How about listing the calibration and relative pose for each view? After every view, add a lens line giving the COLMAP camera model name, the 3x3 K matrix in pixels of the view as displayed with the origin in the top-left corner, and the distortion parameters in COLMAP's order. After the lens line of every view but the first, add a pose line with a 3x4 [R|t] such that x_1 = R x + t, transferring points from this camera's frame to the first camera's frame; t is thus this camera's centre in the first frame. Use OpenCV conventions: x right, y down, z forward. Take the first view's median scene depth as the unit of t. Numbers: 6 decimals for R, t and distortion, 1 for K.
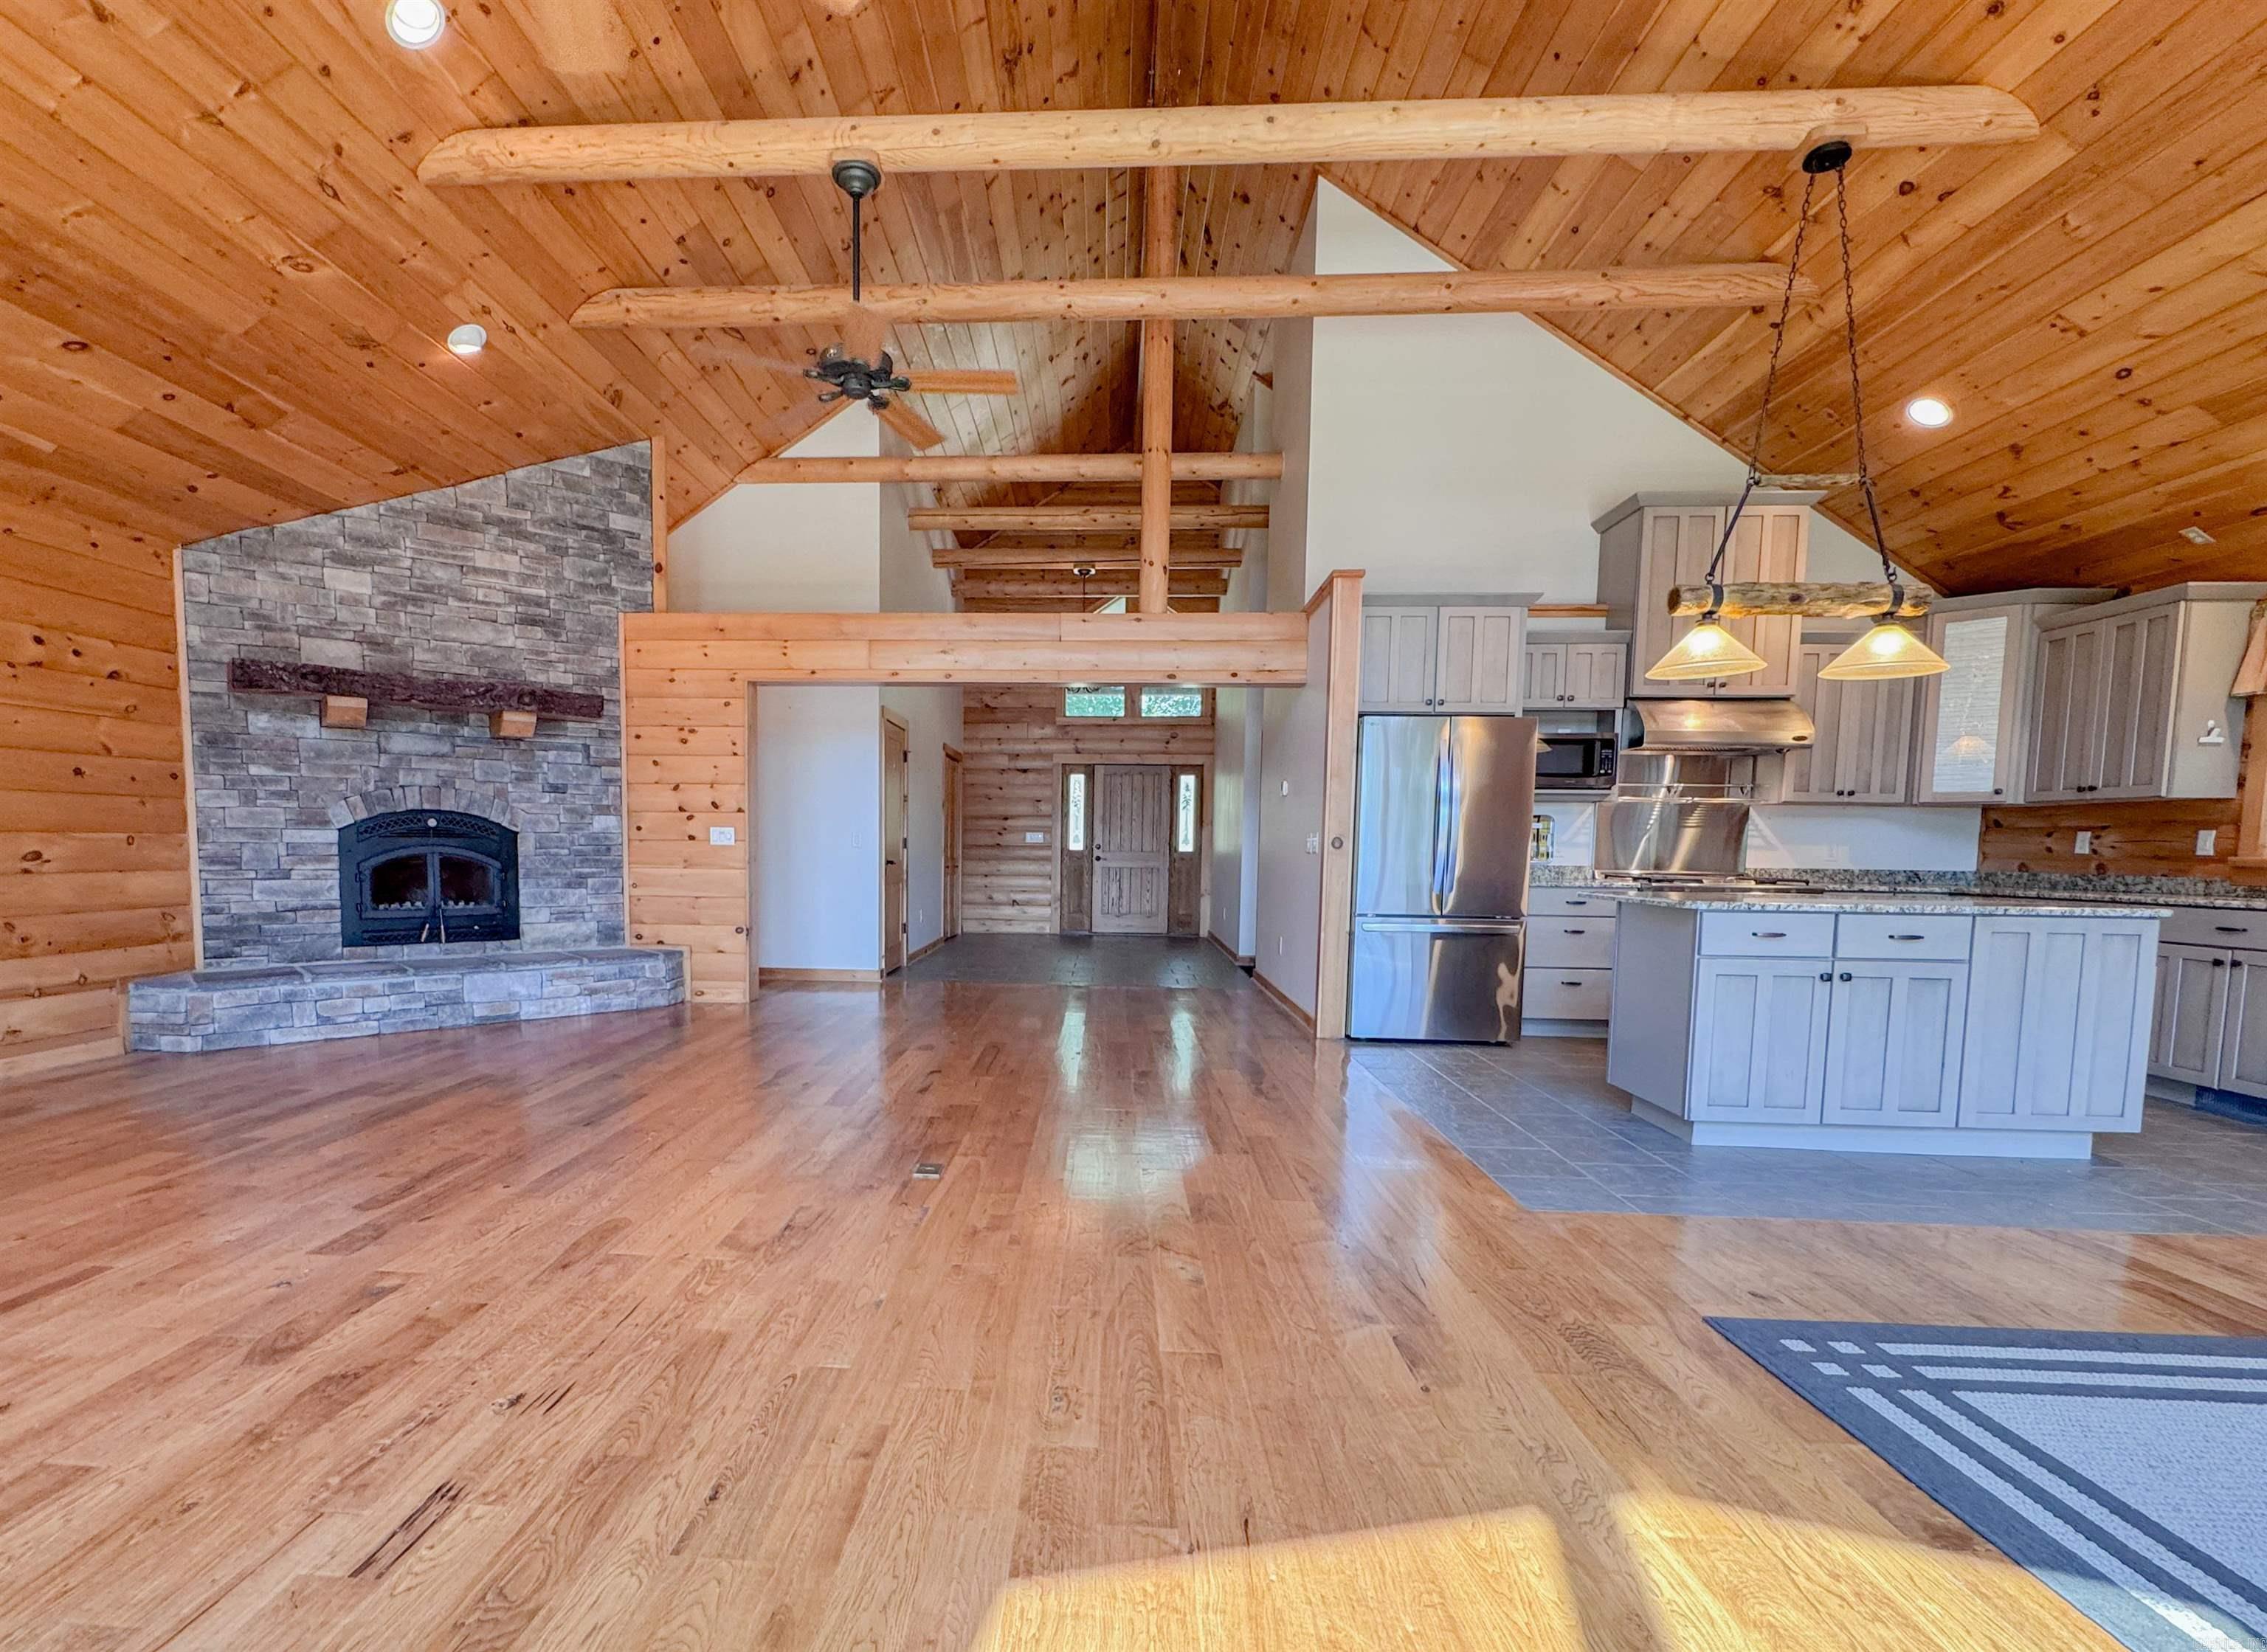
lens RADIAL K [[1060.3, 0, 1039.7], [0, 1060.3, 928.2], [0, 0, 1]] dist [0.002694, -0.000269]
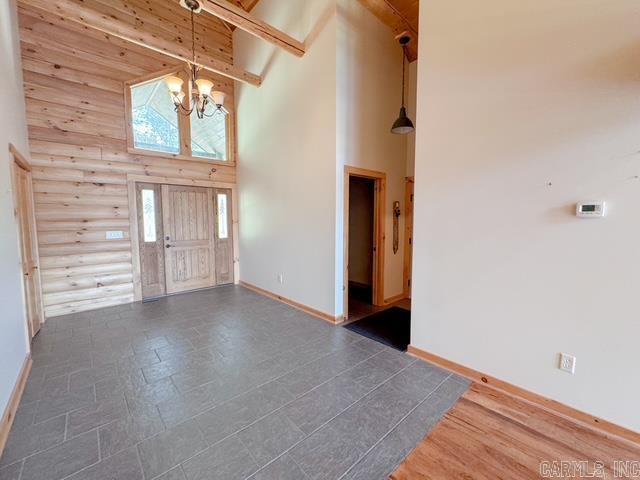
lens RADIAL K [[255.5, 0, 309.6], [0, 255.5, 239.0], [0, 0, 1]] dist [-0.002278, 0.000171]
pose [[0.696634, -0.071814, 0.713823, -0.129635], [0.068968, 0.997073, 0.033002, -0.147910], [-0.714103, 0.026241, 0.699548, 1.196430]]
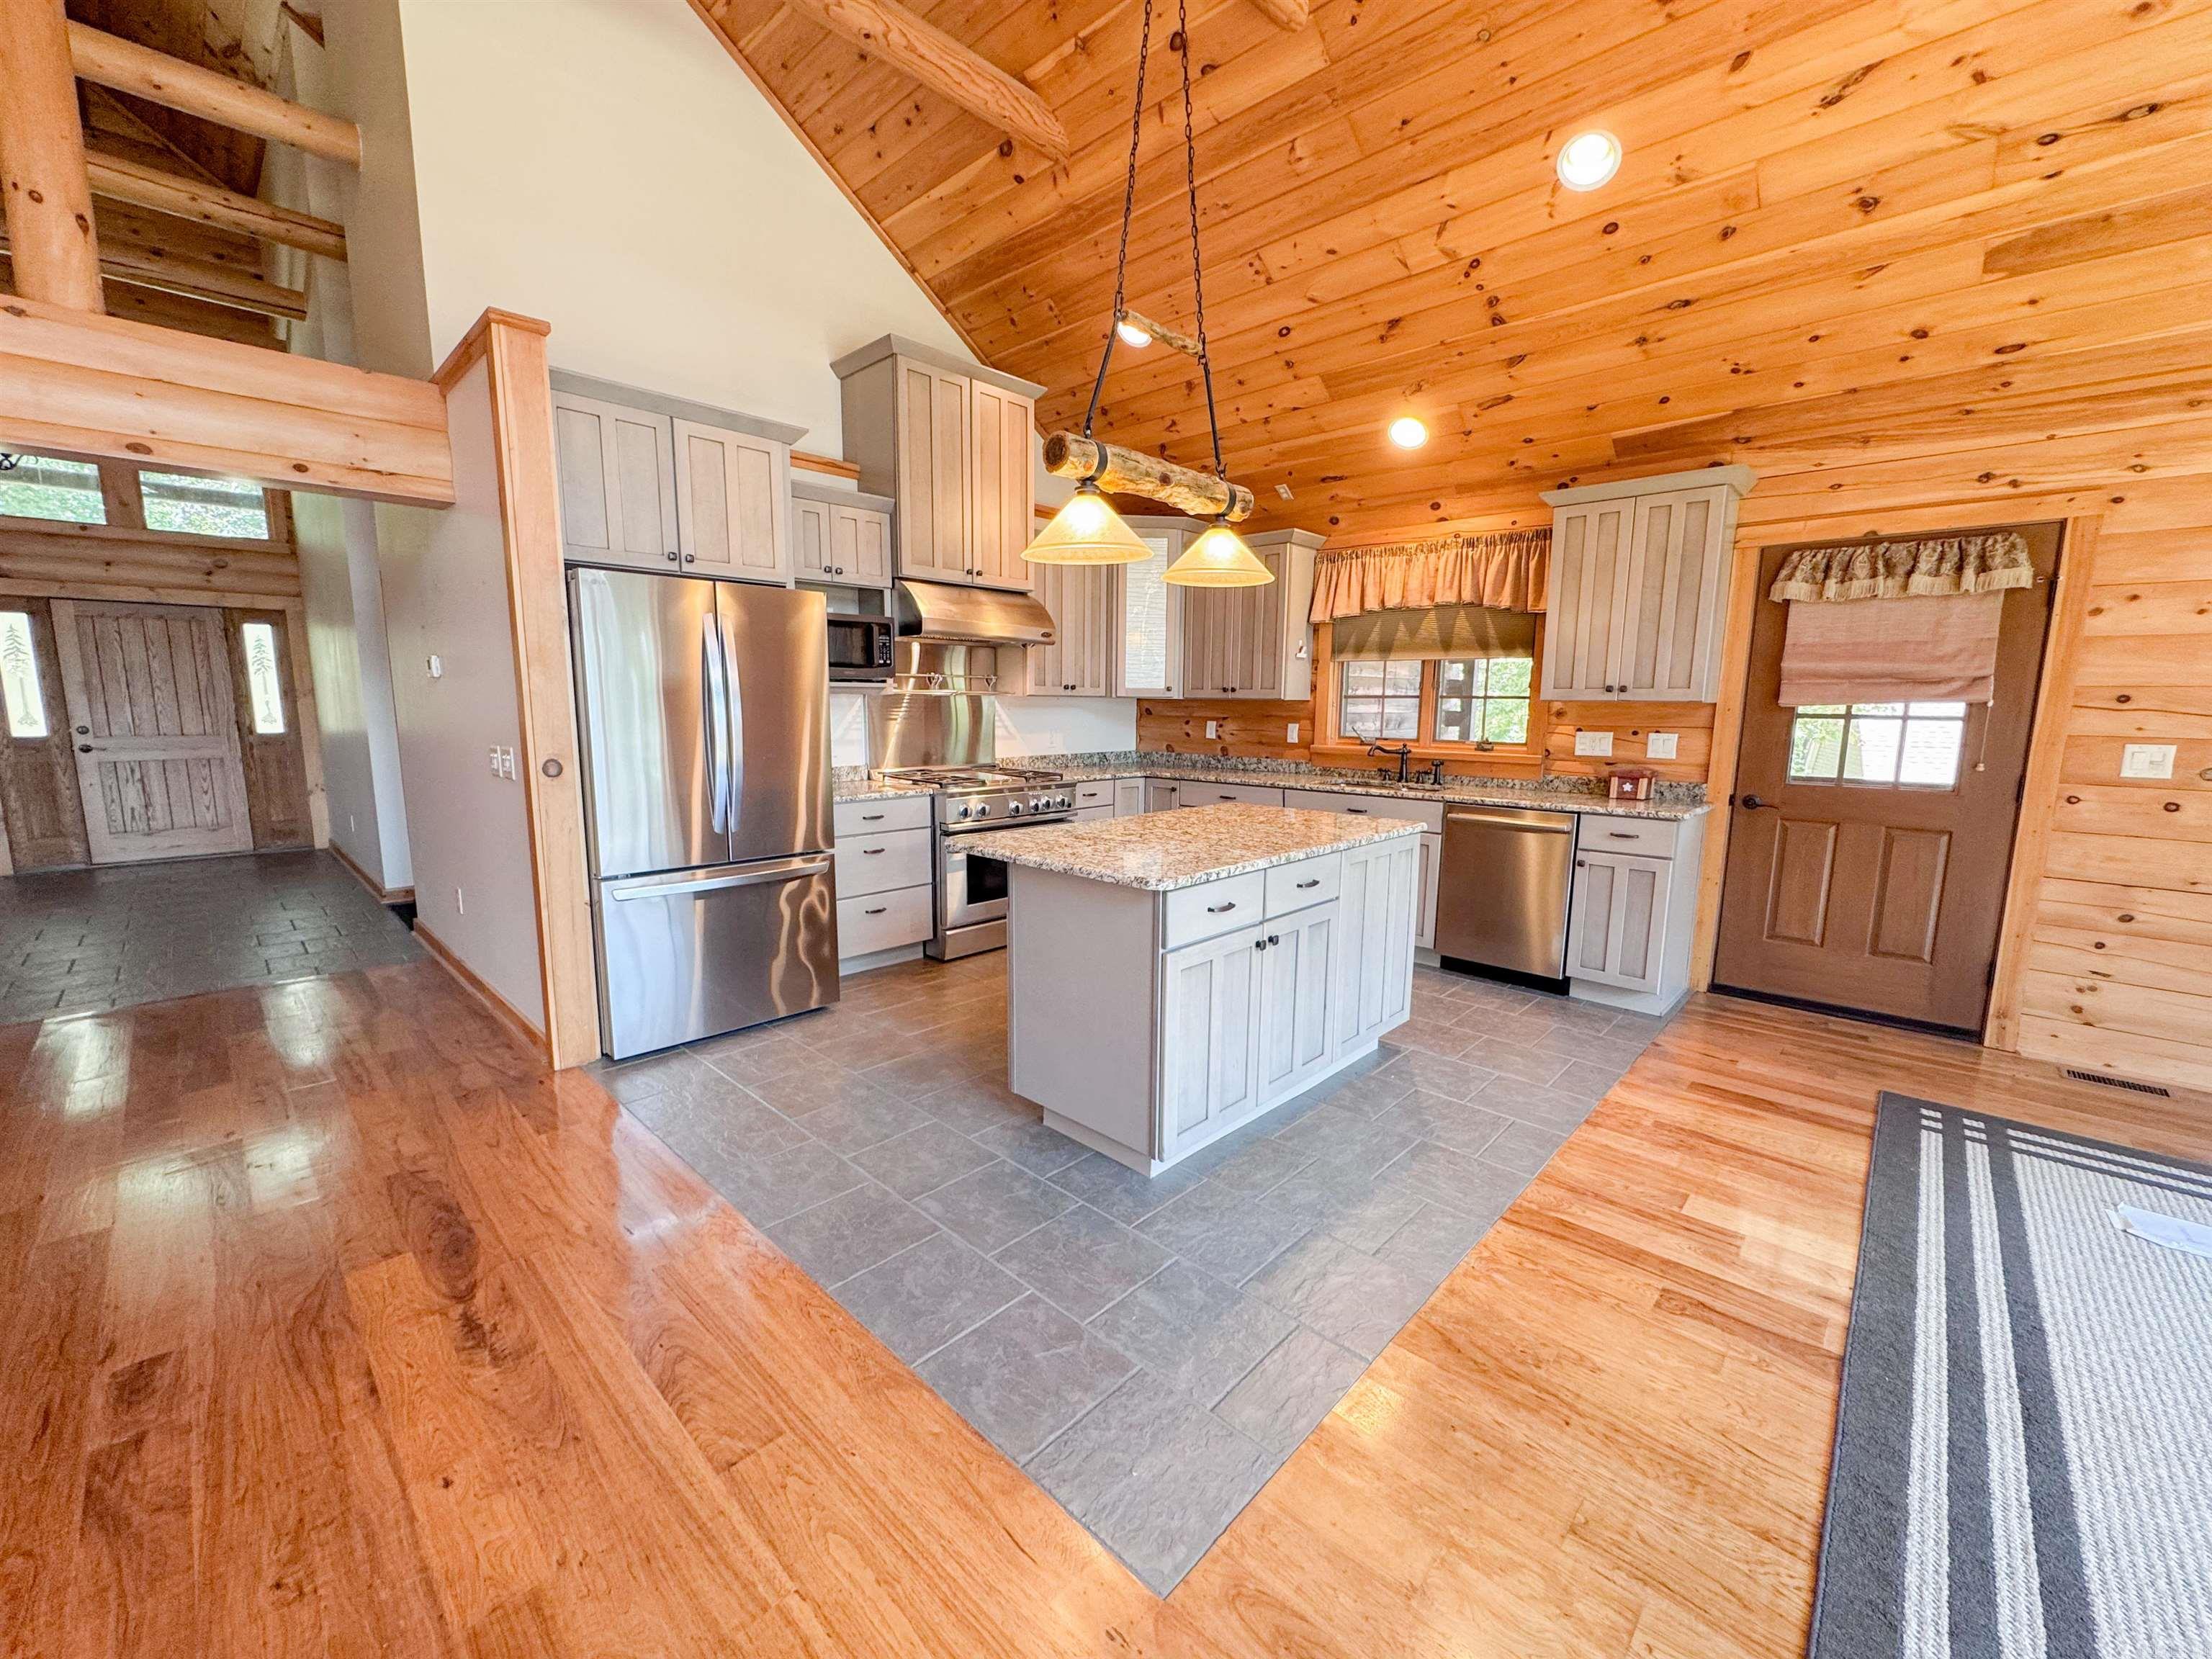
lens RADIAL K [[883.0, 0, 1106.3], [0, 883.0, 829.2], [0, 0, 1]] dist [-0.002278, 0.000171]
pose [[0.641475, -0.119438, 0.757789, 0.082689], [0.059969, 0.992590, 0.105682, -0.074023], [-0.764797, -0.022349, 0.643884, 0.376999]]
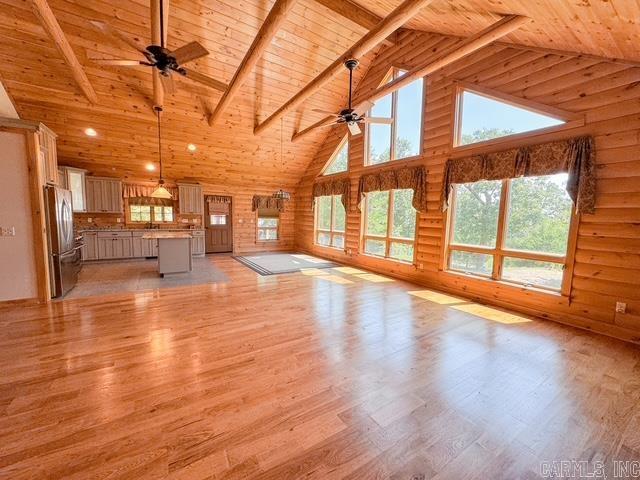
lens RADIAL K [[255.5, 0, 319.3], [0, 255.5, 239.8], [0, 0, 1]] dist [-0.002278, 0.000171]
pose [[-0.585642, -0.103607, 0.803921, -0.624589], [0.031602, 0.988125, 0.150369, -0.124046], [-0.809954, 0.113468, -0.575413, 0.742337]]
